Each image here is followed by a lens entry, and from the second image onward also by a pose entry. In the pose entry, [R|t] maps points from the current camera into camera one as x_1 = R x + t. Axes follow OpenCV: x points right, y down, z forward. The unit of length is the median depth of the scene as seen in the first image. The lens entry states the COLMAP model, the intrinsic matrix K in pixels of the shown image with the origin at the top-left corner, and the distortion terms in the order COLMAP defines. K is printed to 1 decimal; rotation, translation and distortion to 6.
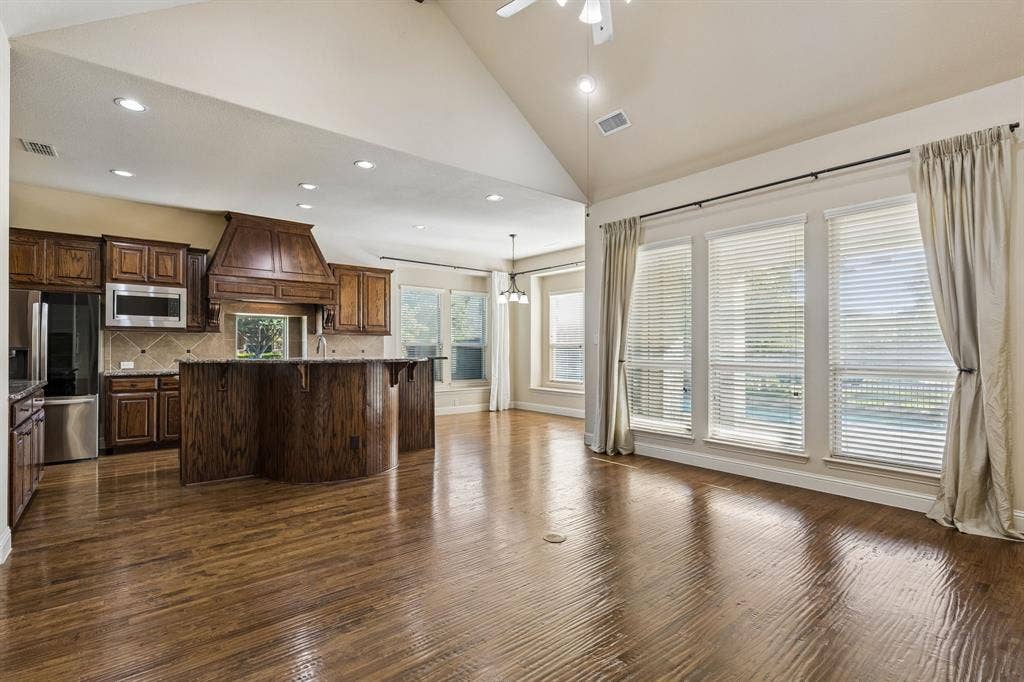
lens RADIAL K [[453.5, 0, 498.5], [0, 453.5, 346.6], [0, 0, 1]] dist [-0.002689, -0.000289]
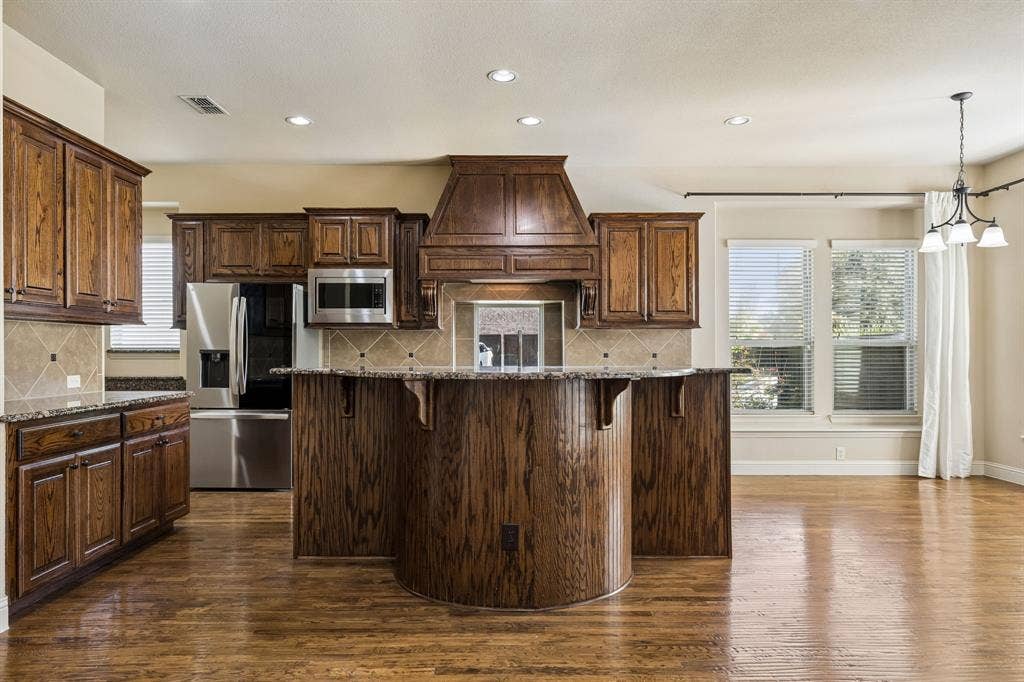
lens RADIAL K [[610.0, 0, 525.3], [0, 610.0, 352.0], [0, 0, 1]] dist [0.002025, 0.000907]
pose [[0.790000, -0.001055, -0.613106, 0.083361], [0.004447, 0.999982, 0.004009, 0.002569], [0.613091, -0.005893, 0.789991, 0.355089]]
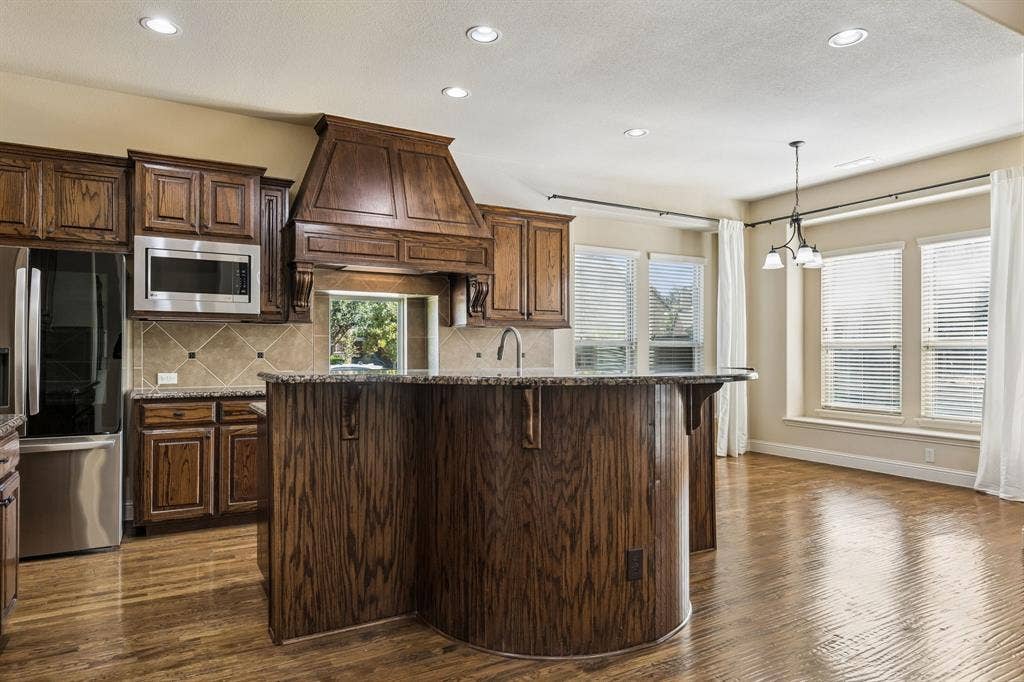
lens RADIAL K [[605.2, 0, 510.4], [0, 605.2, 348.7], [0, 0, 1]] dist [0.003813, -0.000564]
pose [[0.985869, -0.000640, -0.167514, -0.250823], [0.000782, 0.999999, 0.000779, 0.001738], [0.167513, -0.000899, 0.985869, 0.300439]]
